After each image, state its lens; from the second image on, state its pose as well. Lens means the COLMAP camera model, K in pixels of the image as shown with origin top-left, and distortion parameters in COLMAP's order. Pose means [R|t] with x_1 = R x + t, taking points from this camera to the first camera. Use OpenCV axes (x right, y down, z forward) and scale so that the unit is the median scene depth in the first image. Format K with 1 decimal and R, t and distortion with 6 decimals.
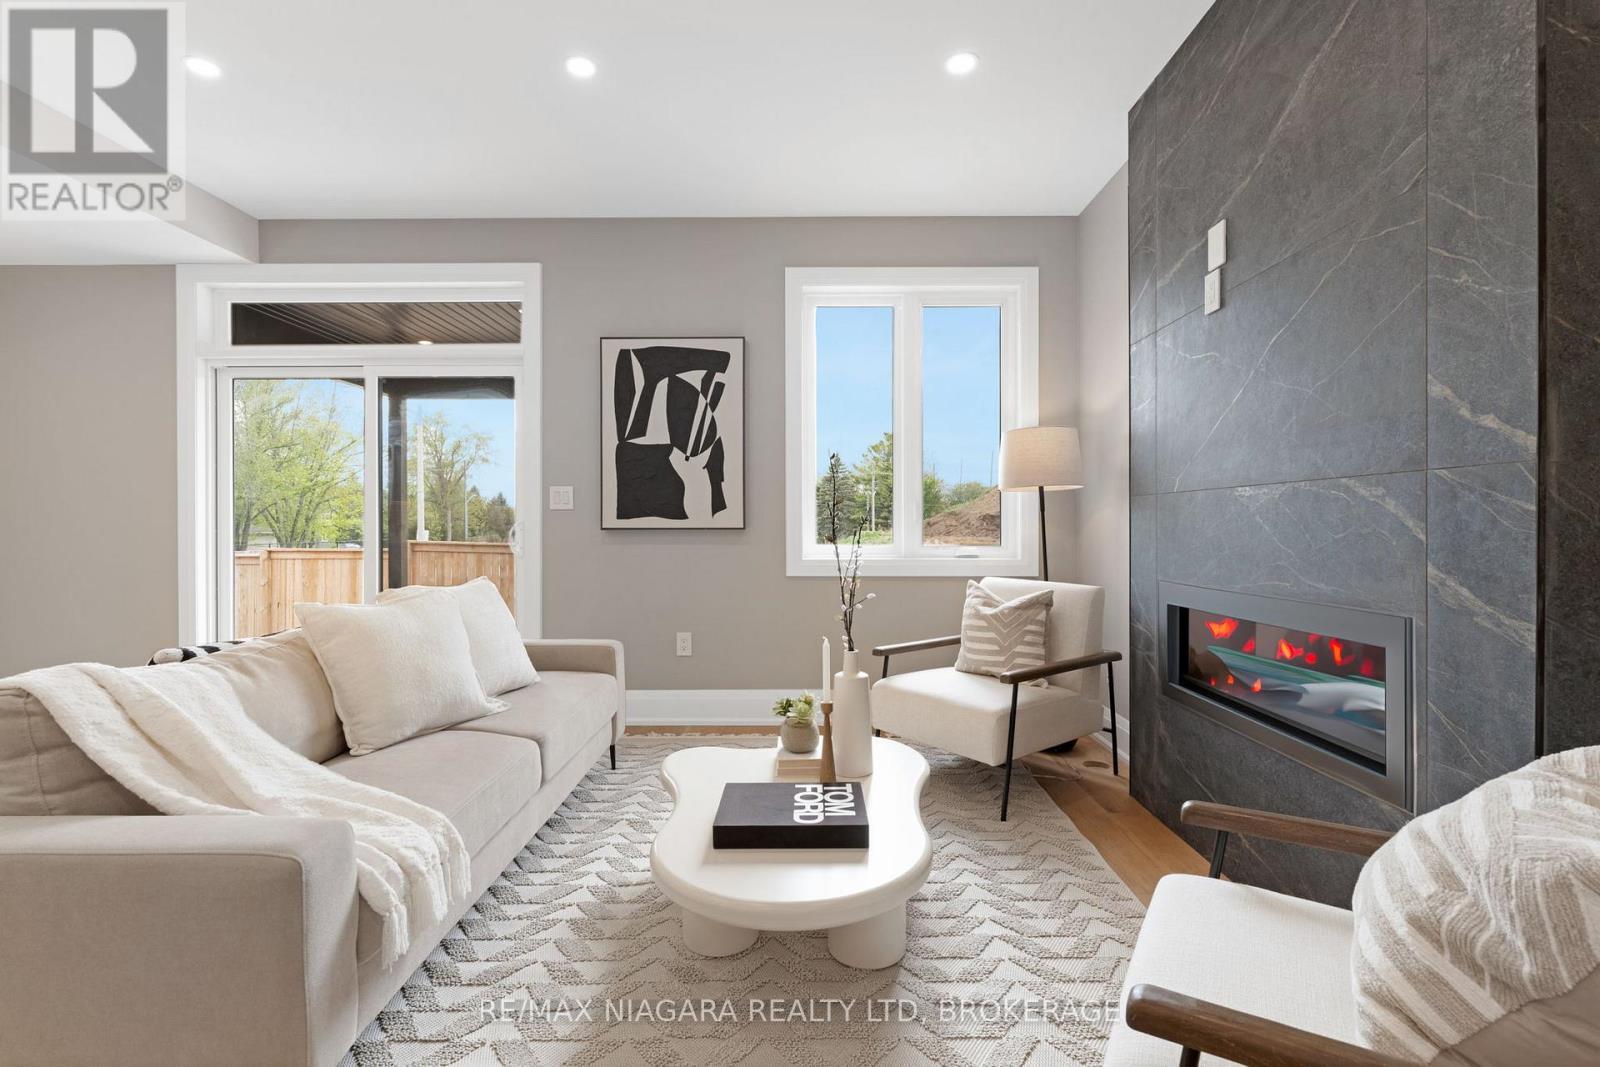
lens RADIAL K [[711.1, 0, 800.0], [0, 711.1, 533.5], [0, 0, 1]] dist [-0.006631, -0.000329]
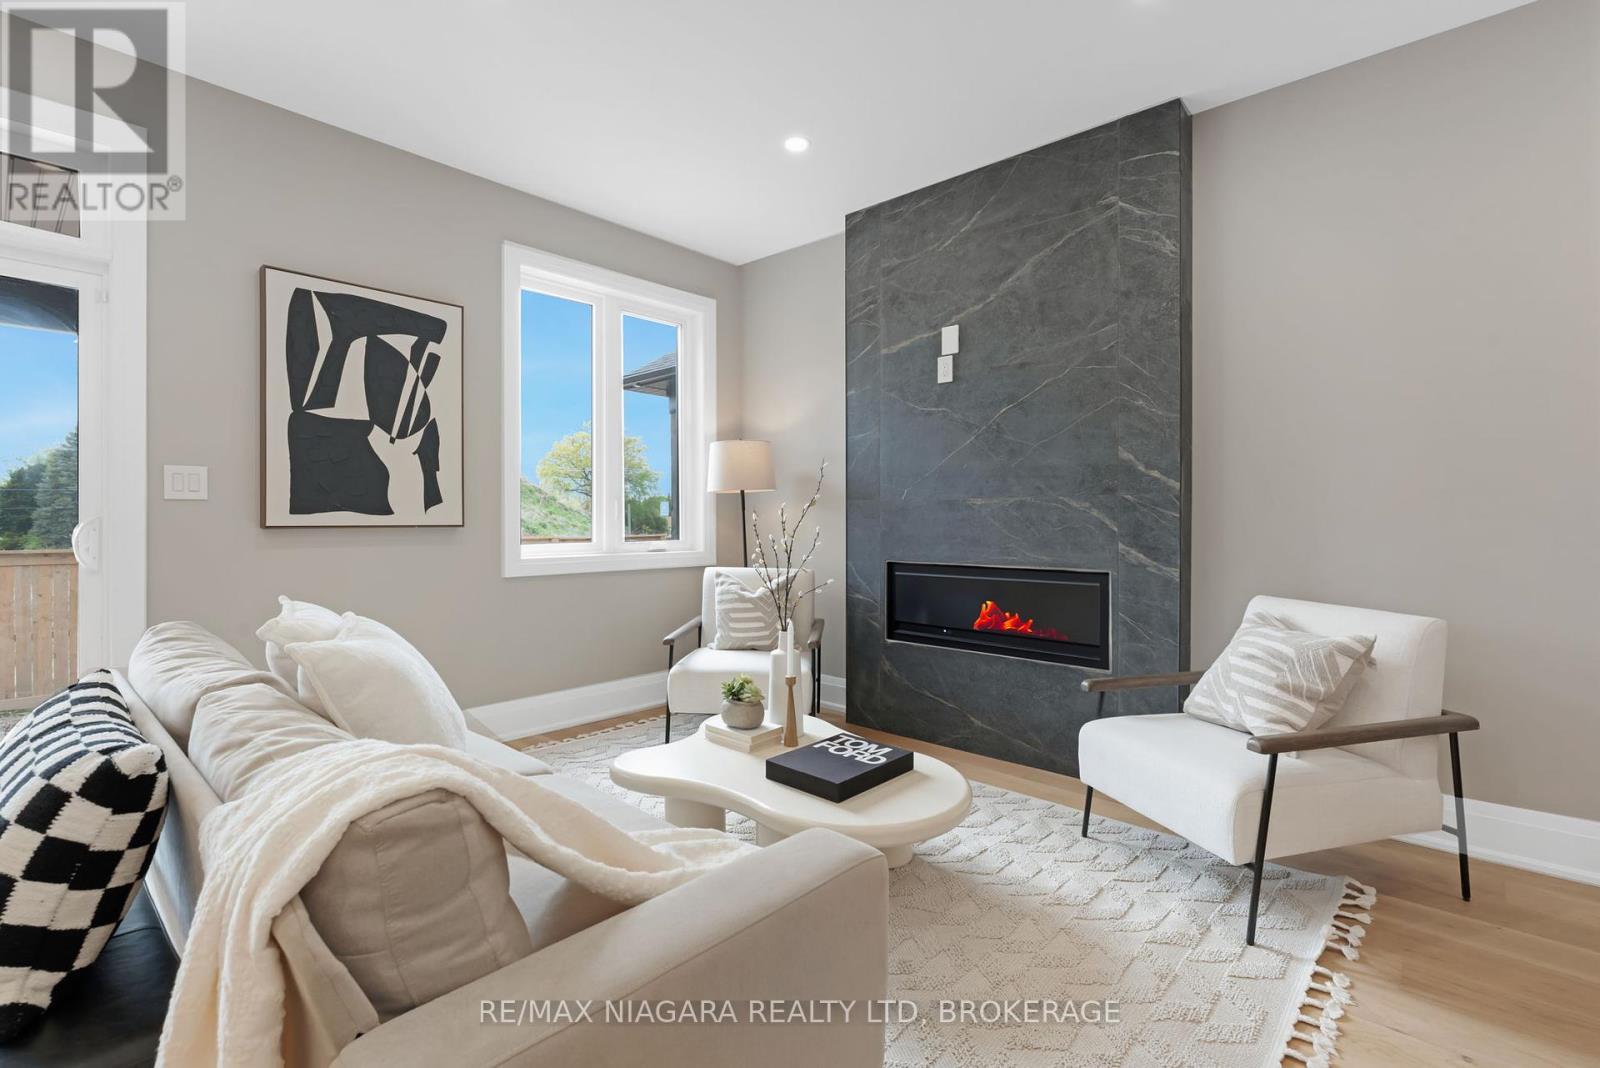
lens RADIAL K [[716.9, 0, 780.2], [0, 716.9, 522.8], [0, 0, 1]] dist [-0.002384, -0.000224]
pose [[0.694046, -0.002438, 0.719926, -0.444344], [0.007312, 0.999967, -0.003663, -0.004475], [-0.719893, 0.007806, 0.694041, 0.109160]]
